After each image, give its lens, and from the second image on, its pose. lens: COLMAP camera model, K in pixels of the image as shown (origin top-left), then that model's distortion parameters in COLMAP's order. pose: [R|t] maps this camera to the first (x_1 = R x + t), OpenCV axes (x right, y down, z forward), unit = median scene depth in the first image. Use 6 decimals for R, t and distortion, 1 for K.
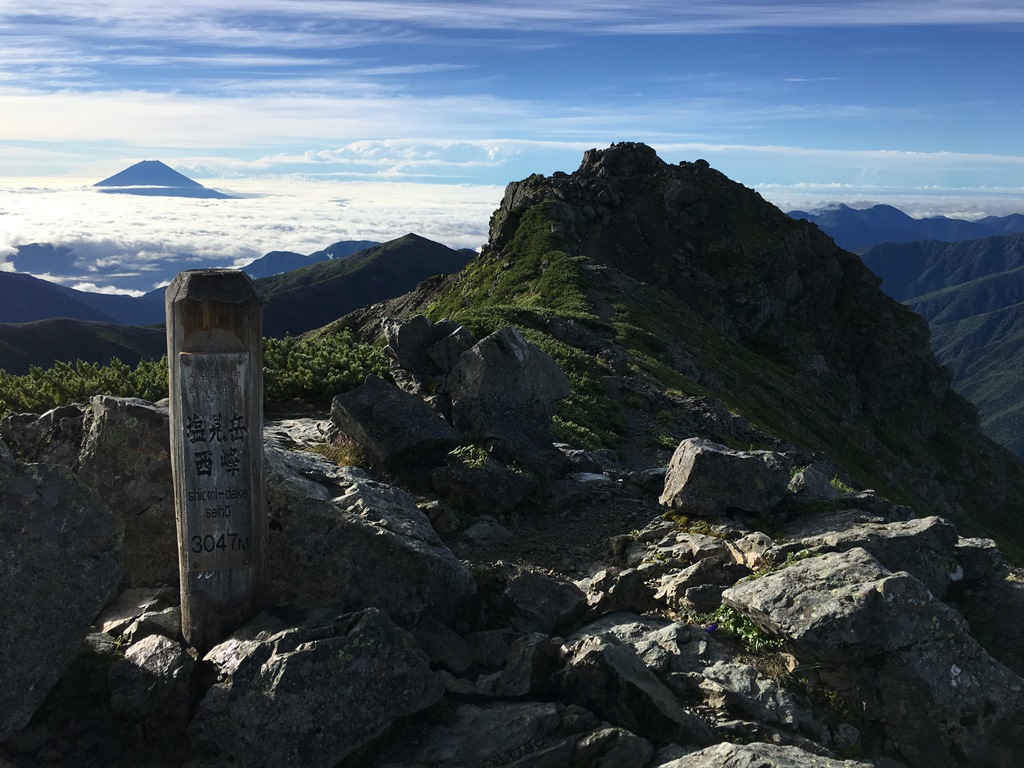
lens RADIAL K [[854.3, 0, 506.5], [0, 854.3, 376.6], [0, 0, 1]] dist [0.052249, -0.054439]
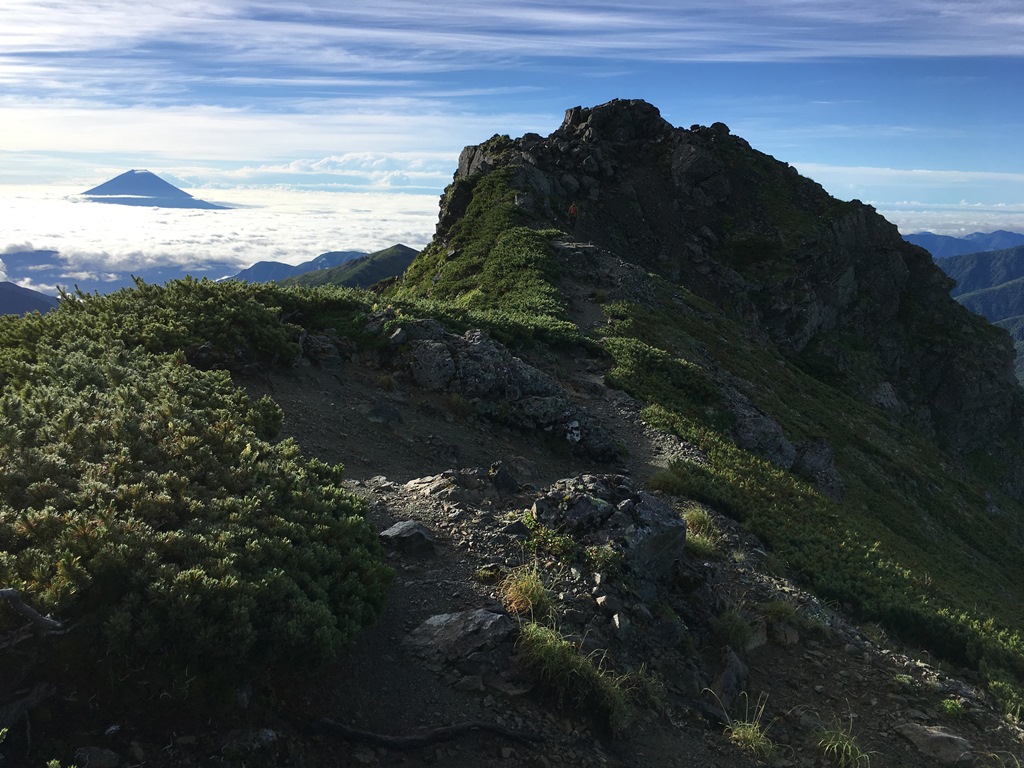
lens RADIAL K [[854.3, 0, 505.9], [0, 854.3, 376.1], [0, 0, 1]] dist [0.052249, -0.054439]
pose [[0.999906, 0.006030, 0.012326, 0.032537], [-0.005848, 0.999874, -0.014774, -0.017411], [-0.012414, 0.014700, 0.999815, 0.267117]]
